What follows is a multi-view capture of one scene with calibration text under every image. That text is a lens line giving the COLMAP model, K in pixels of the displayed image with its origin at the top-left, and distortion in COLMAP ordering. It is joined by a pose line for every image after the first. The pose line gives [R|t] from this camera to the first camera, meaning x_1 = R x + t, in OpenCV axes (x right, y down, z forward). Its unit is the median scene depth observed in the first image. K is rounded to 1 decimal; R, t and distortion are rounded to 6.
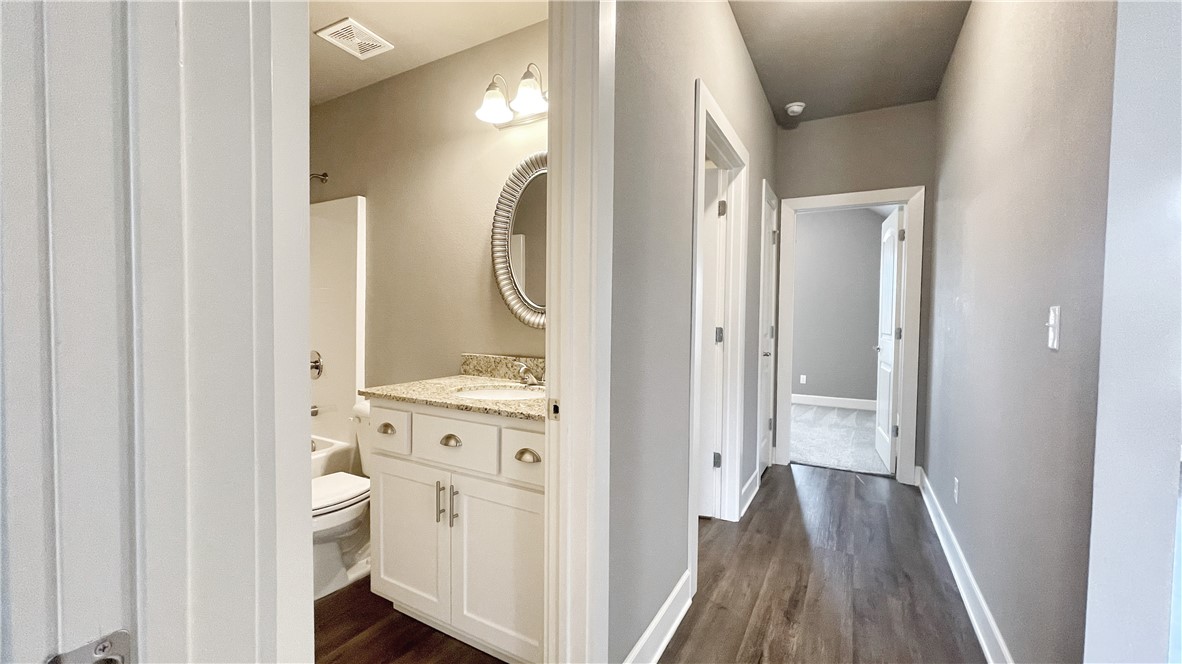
lens RADIAL K [[474.4, 0, 586.7], [0, 474.4, 331.1], [0, 0, 1]] dist [-0.002203, 0.000003]
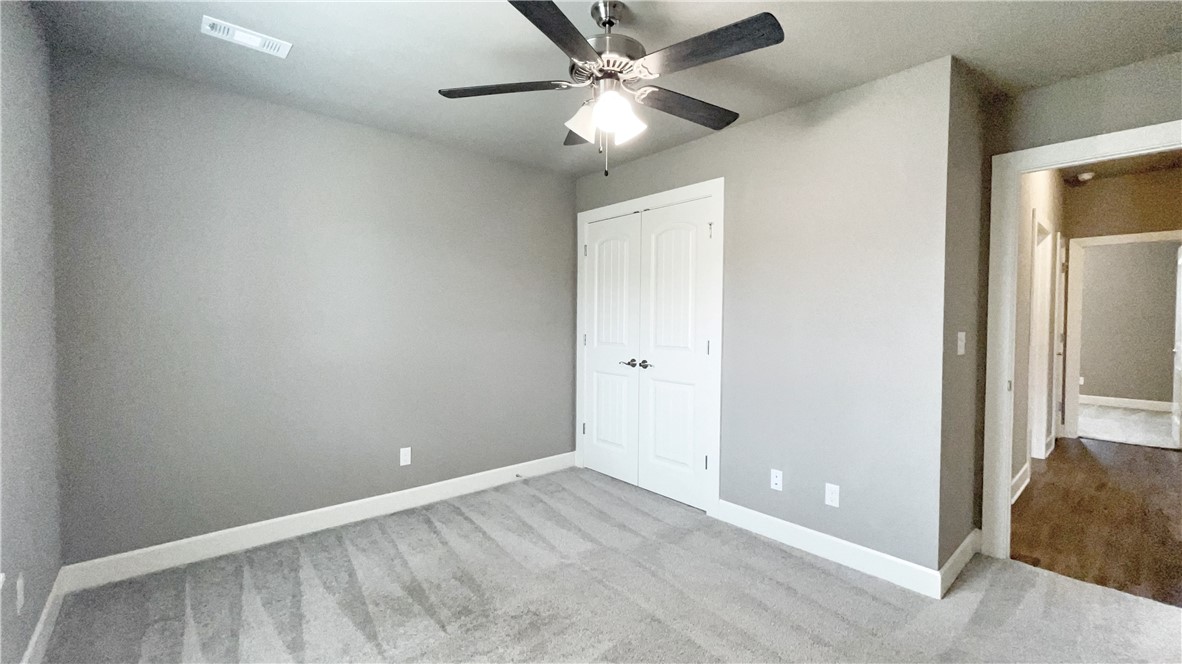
lens RADIAL K [[477.4, 0, 585.8], [0, 477.4, 329.2], [0, 0, 1]] dist [0.002404, 0.001135]
pose [[0.940723, -0.002011, -0.339170, -0.427300], [-0.002303, 0.999921, -0.012318, -0.001941], [0.339169, 0.012369, 0.940644, -0.755740]]
